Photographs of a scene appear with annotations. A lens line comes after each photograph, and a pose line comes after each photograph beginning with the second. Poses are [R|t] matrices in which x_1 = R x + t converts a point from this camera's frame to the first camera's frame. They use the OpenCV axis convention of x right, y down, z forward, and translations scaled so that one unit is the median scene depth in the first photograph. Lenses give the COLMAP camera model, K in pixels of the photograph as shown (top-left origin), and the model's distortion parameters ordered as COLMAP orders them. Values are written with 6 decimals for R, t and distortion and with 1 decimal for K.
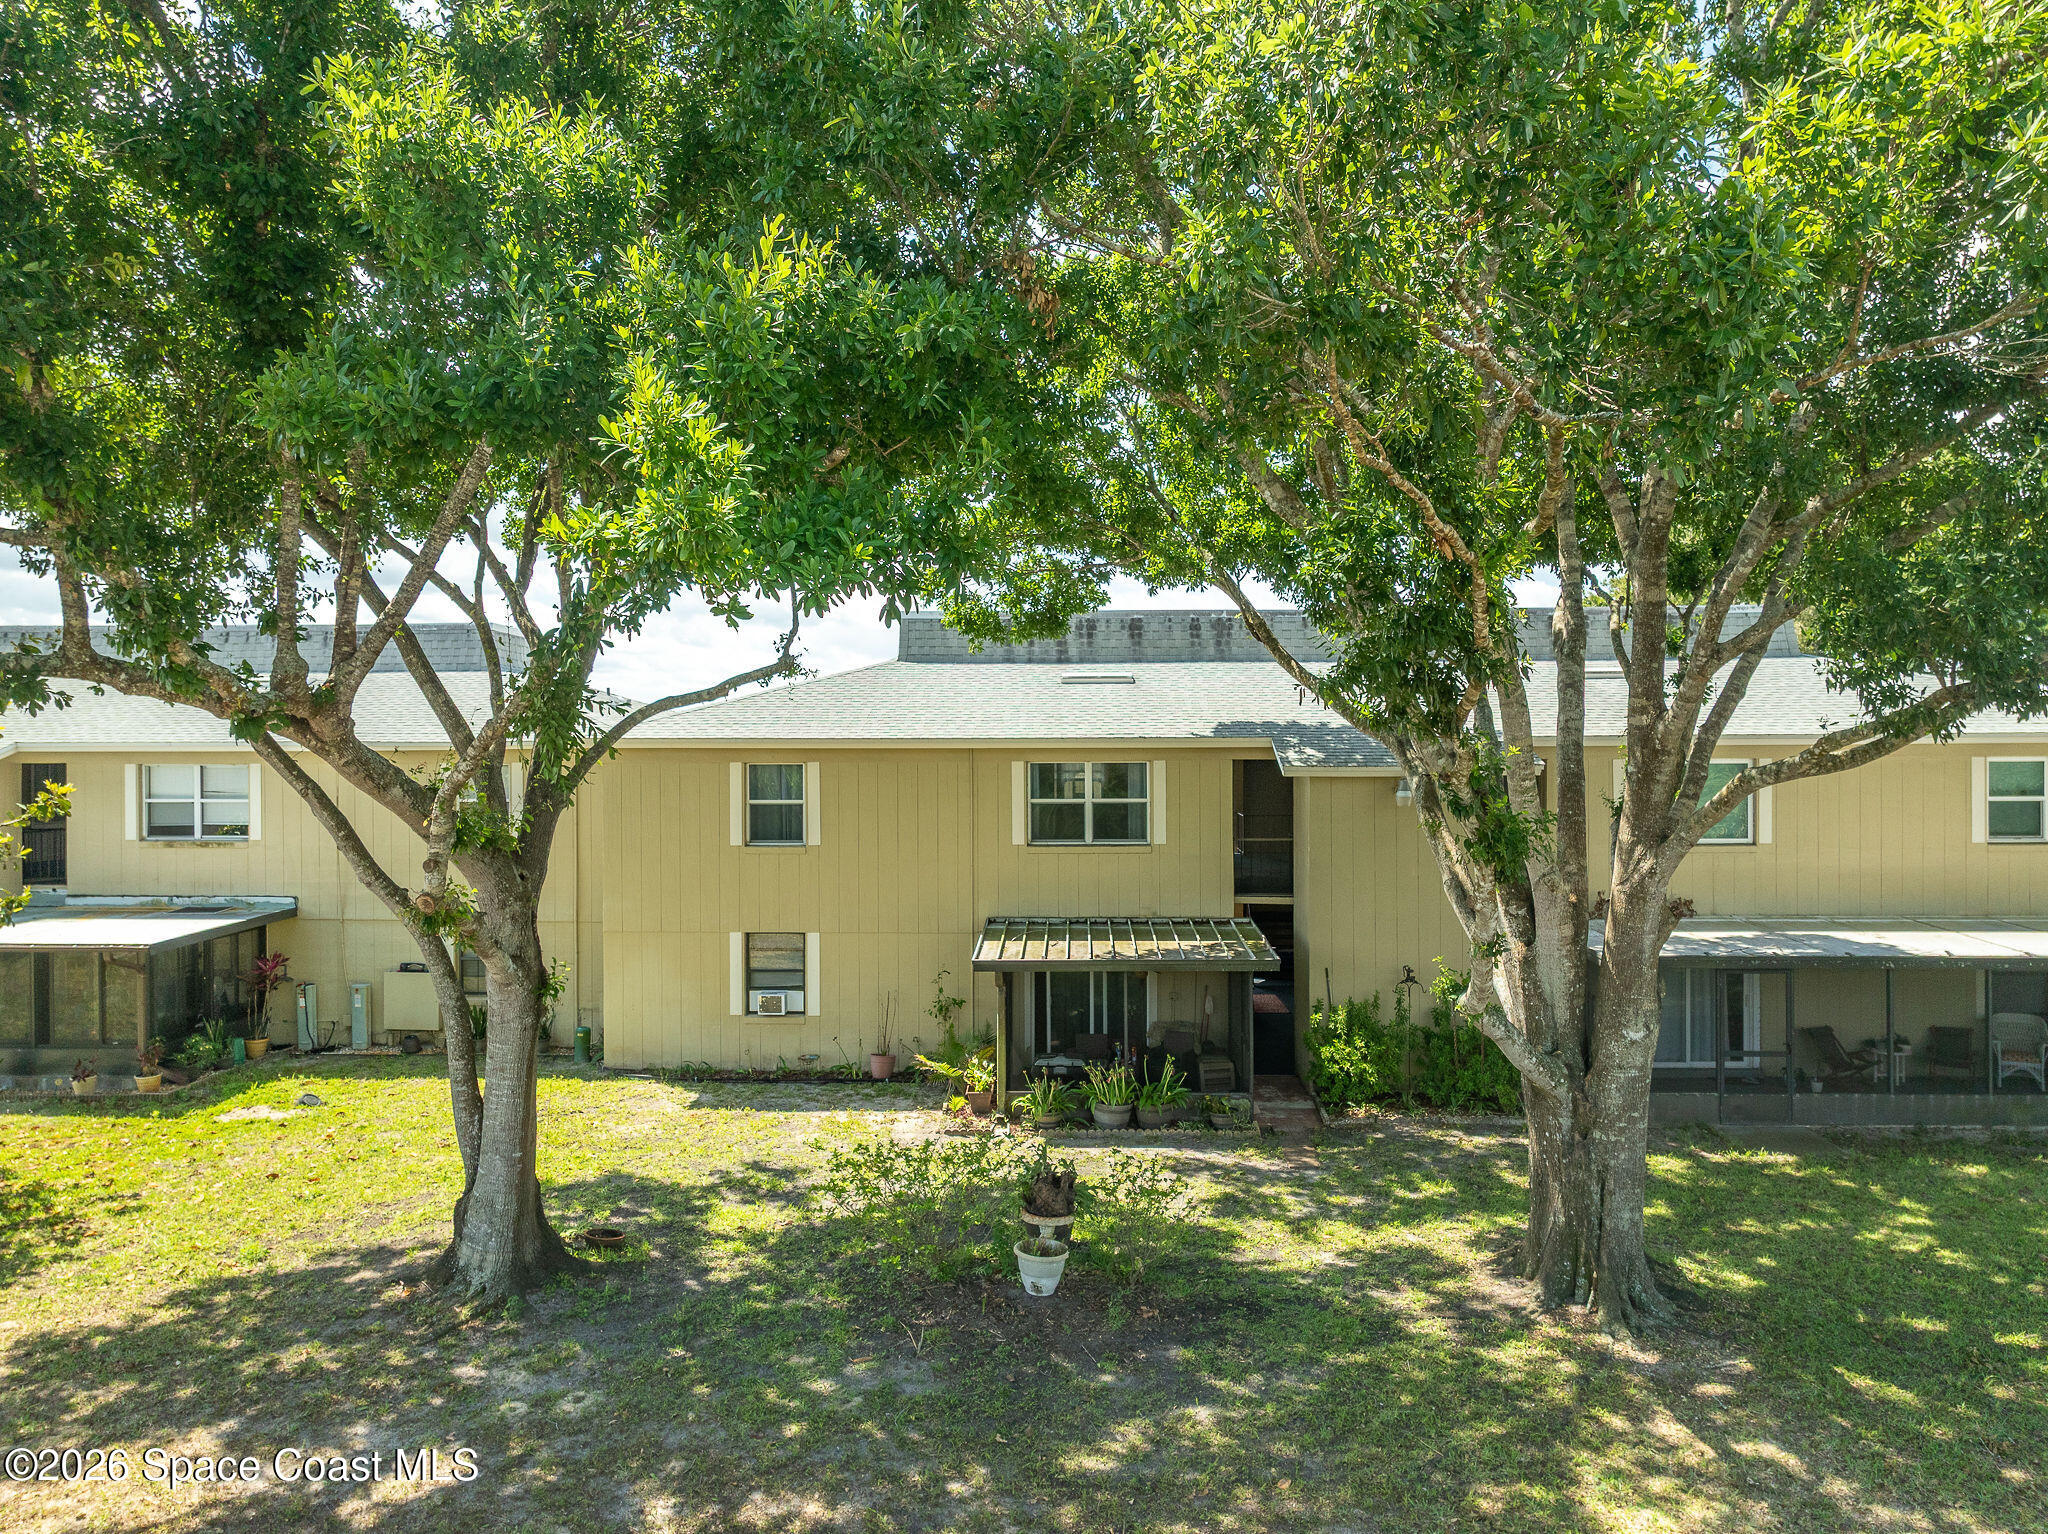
lens RADIAL K [[1445.6, 0, 1024.0], [0, 1445.6, 767.0], [0, 0, 1]] dist [-0.006338, 0.003619]
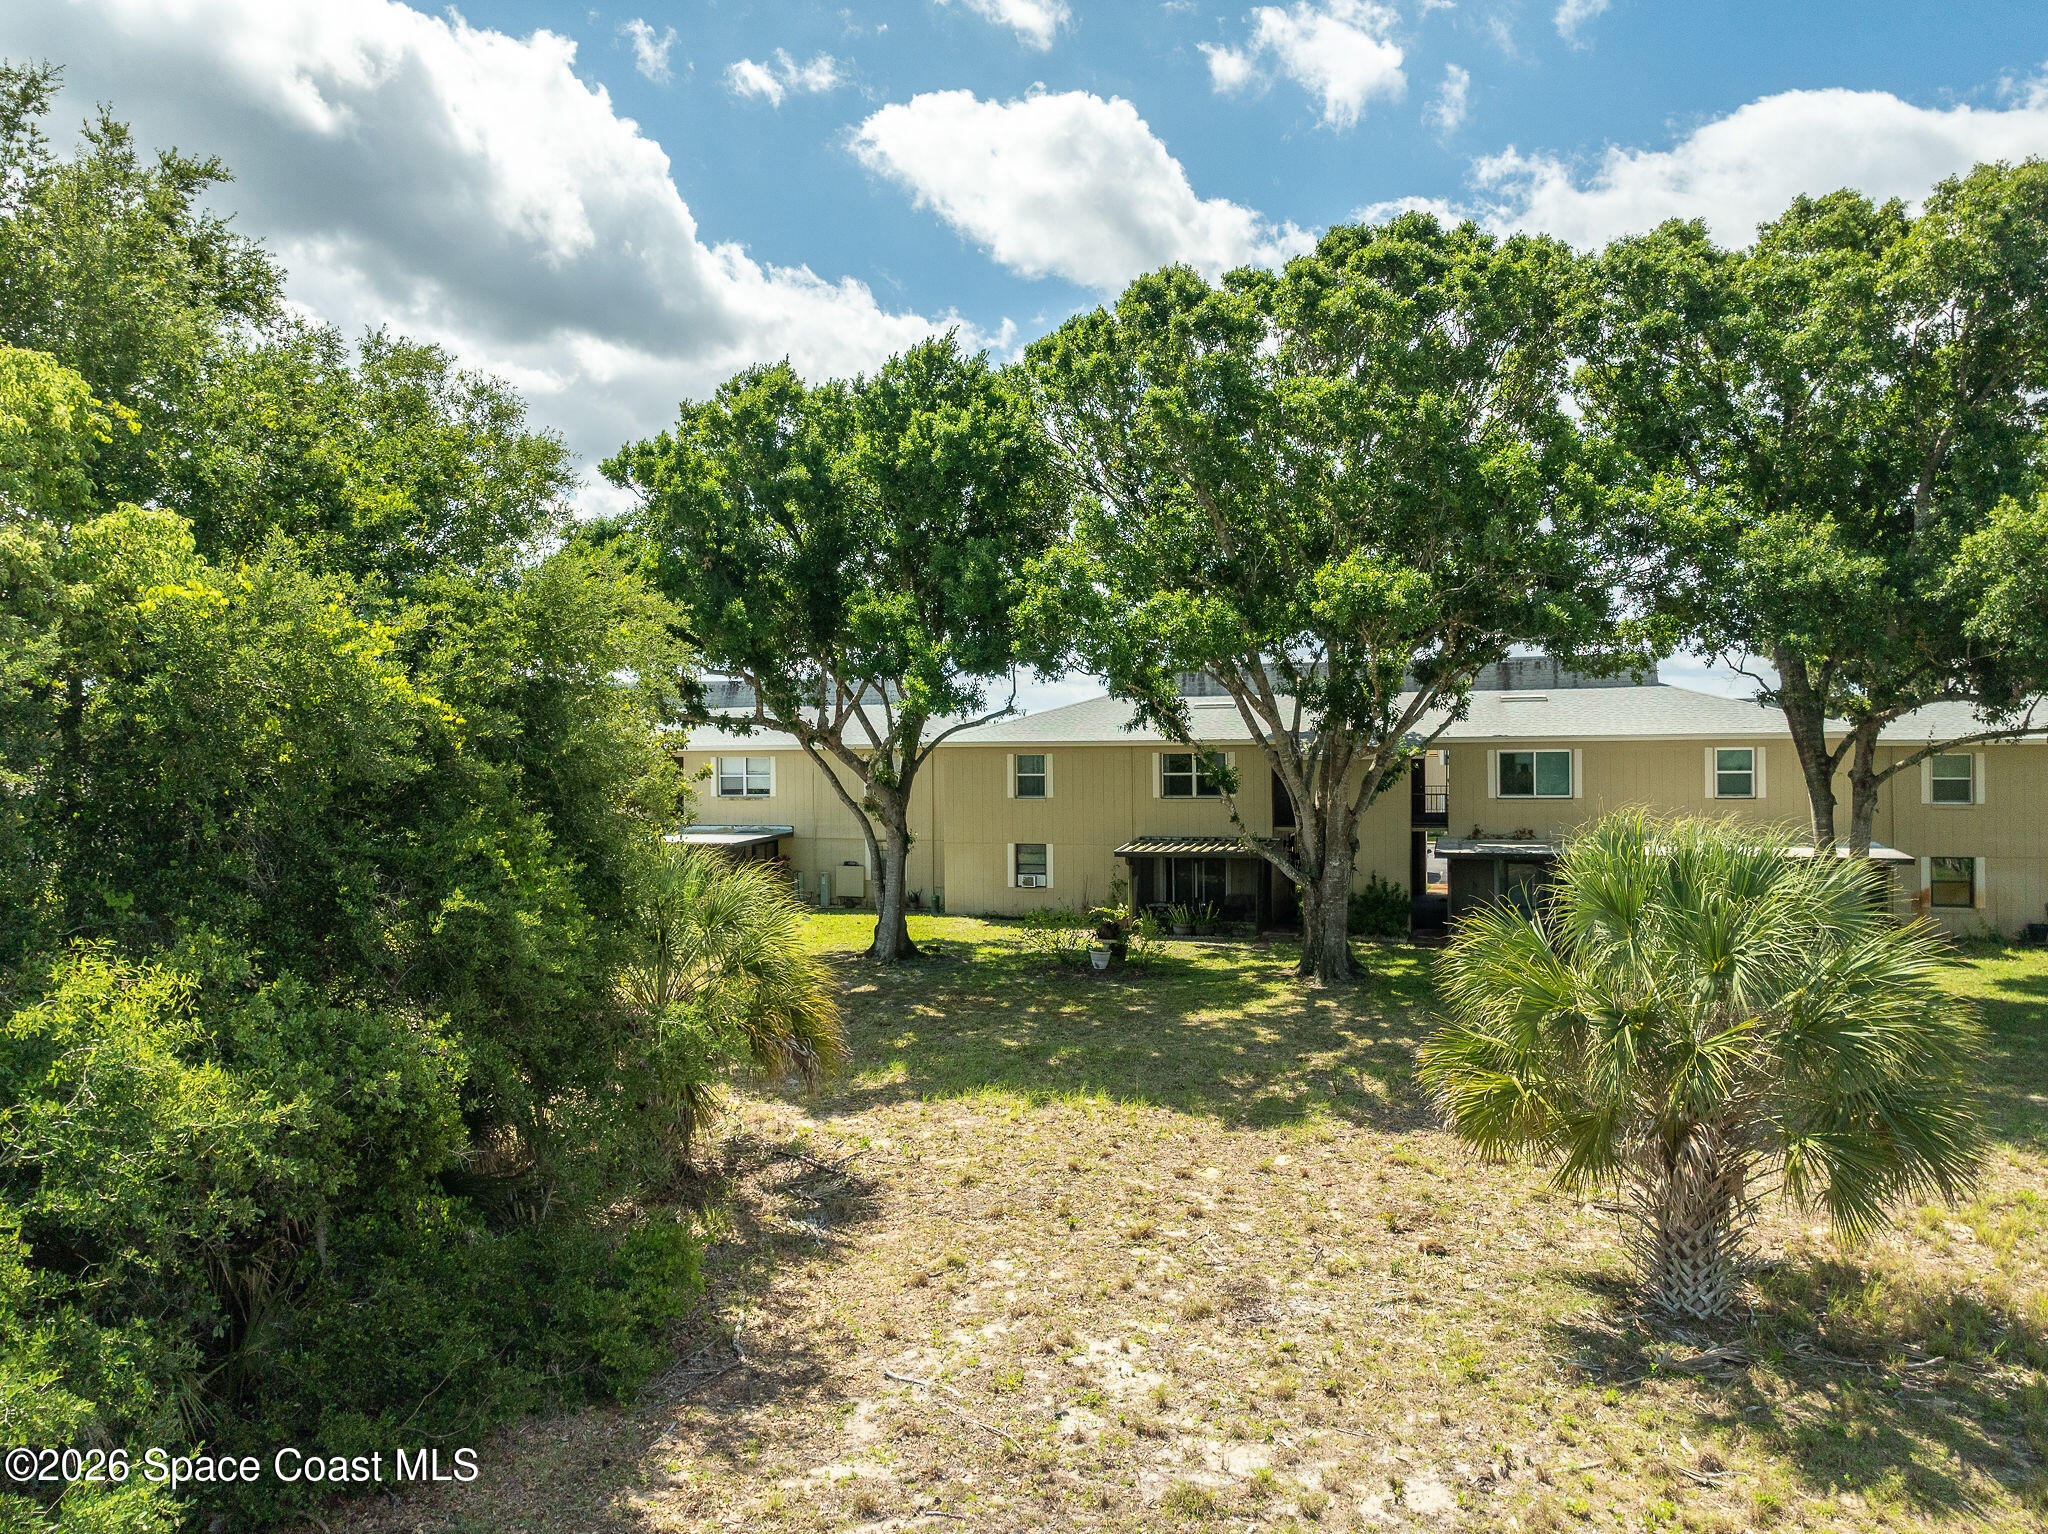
lens RADIAL K [[1445.6, 0, 1024.0], [0, 1445.6, 767.0], [0, 0, 1]] dist [-0.006338, 0.003619]
pose [[0.965669, -0.003159, -0.259756, 0.371473], [0.003608, 0.999993, 0.001253, 0.013617], [0.259750, -0.002147, 0.965674, -0.990751]]
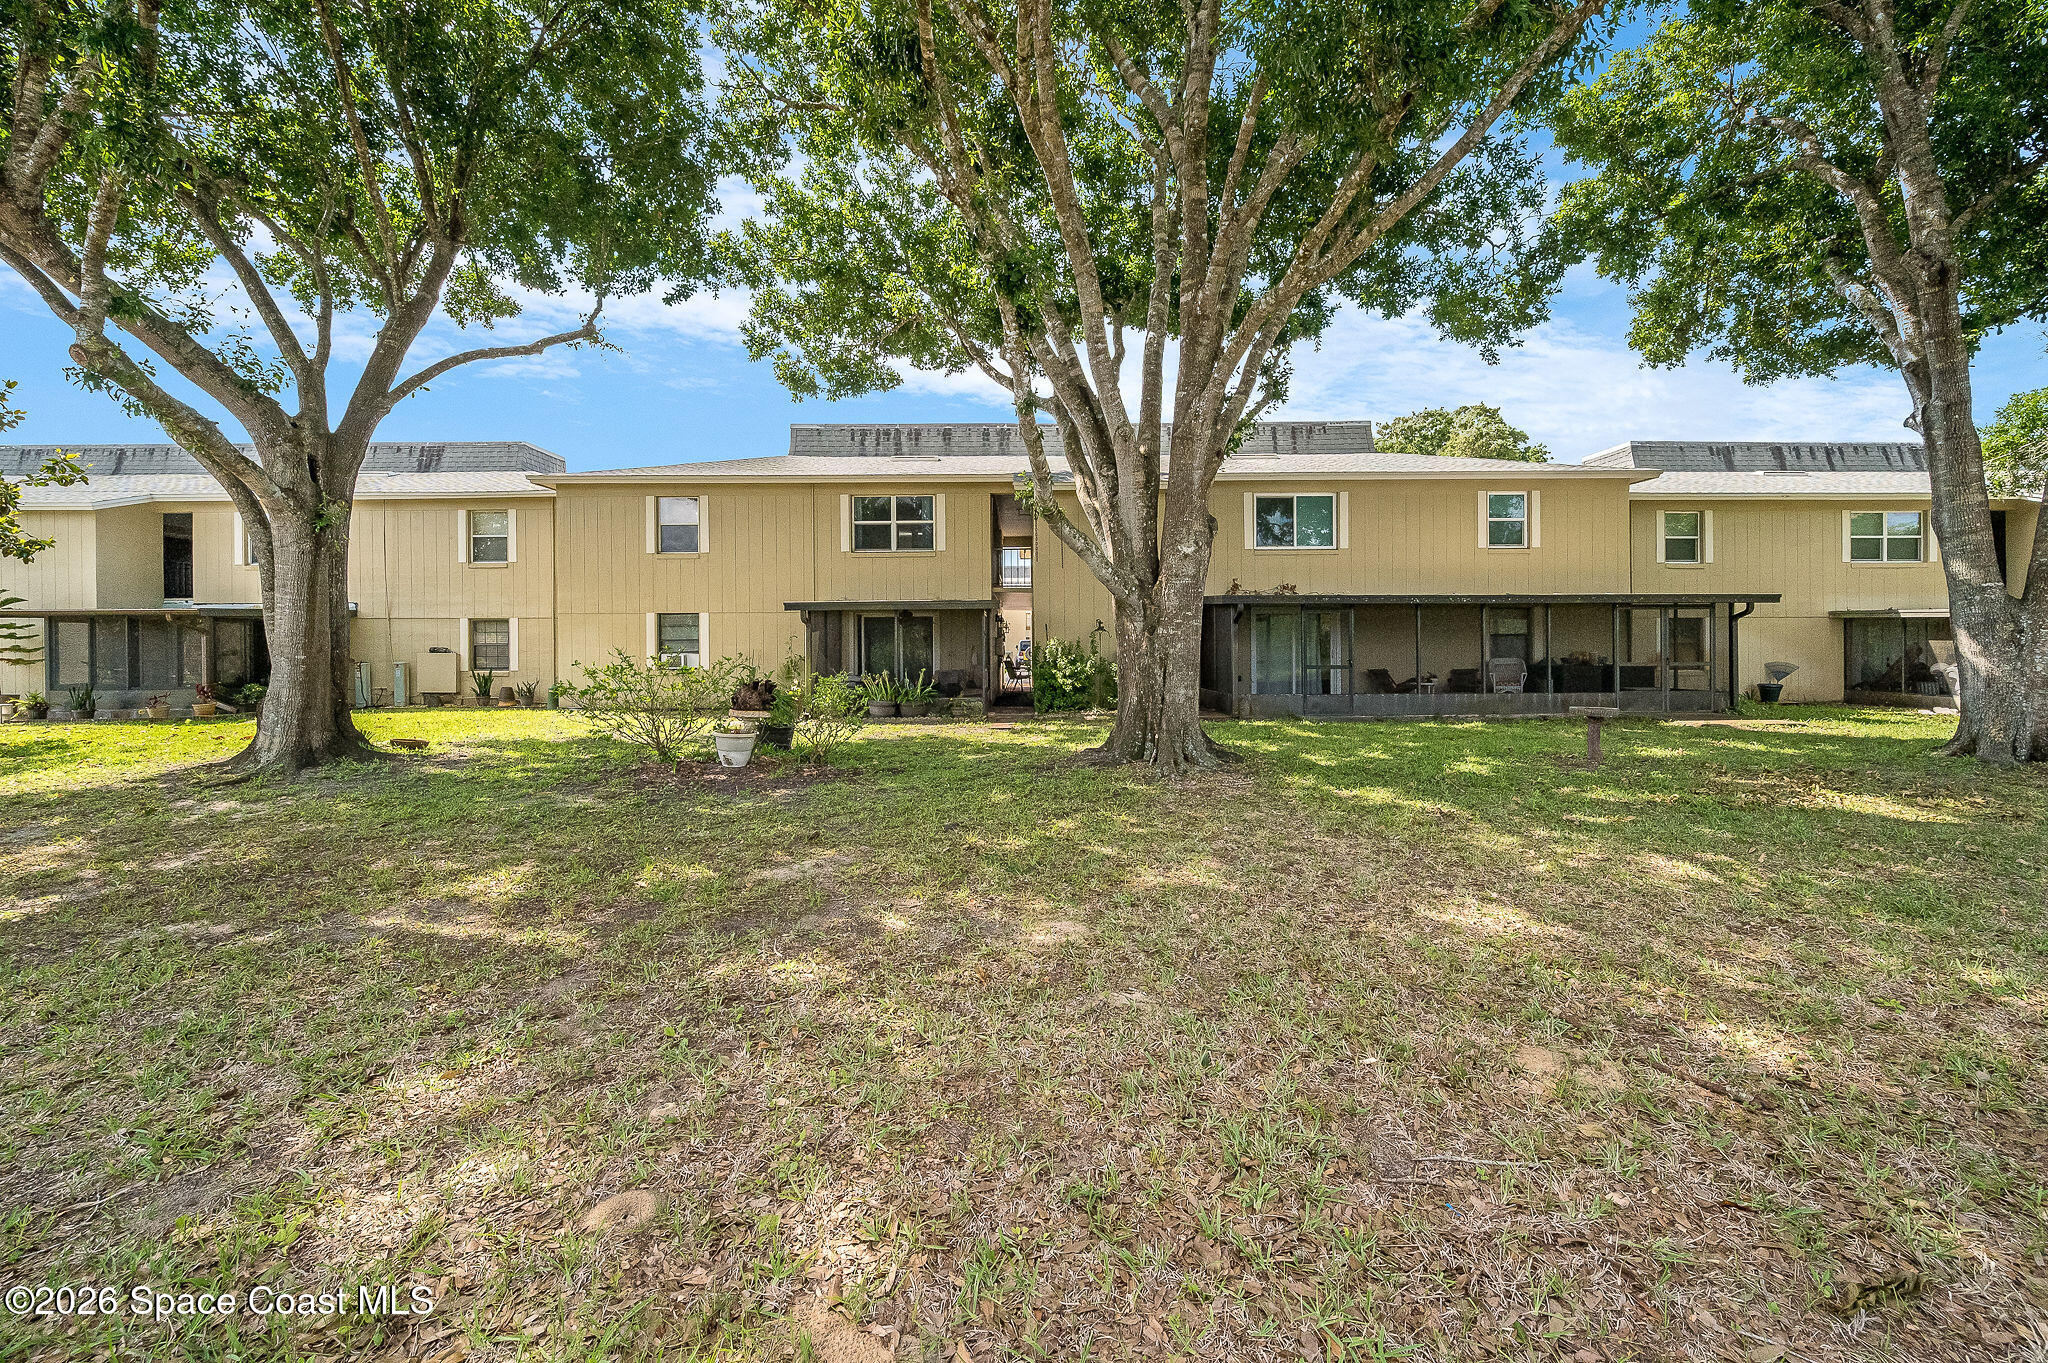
lens RADIAL K [[821.6, 0, 1027.6], [0, 821.6, 657.4], [0, 0, 1]] dist [-0.000049, -0.000081]
pose [[0.998817, -0.002997, 0.048528, 0.165691], [0.002862, 0.999992, 0.002858, 0.188249], [-0.048536, -0.002716, 0.998818, 0.187204]]
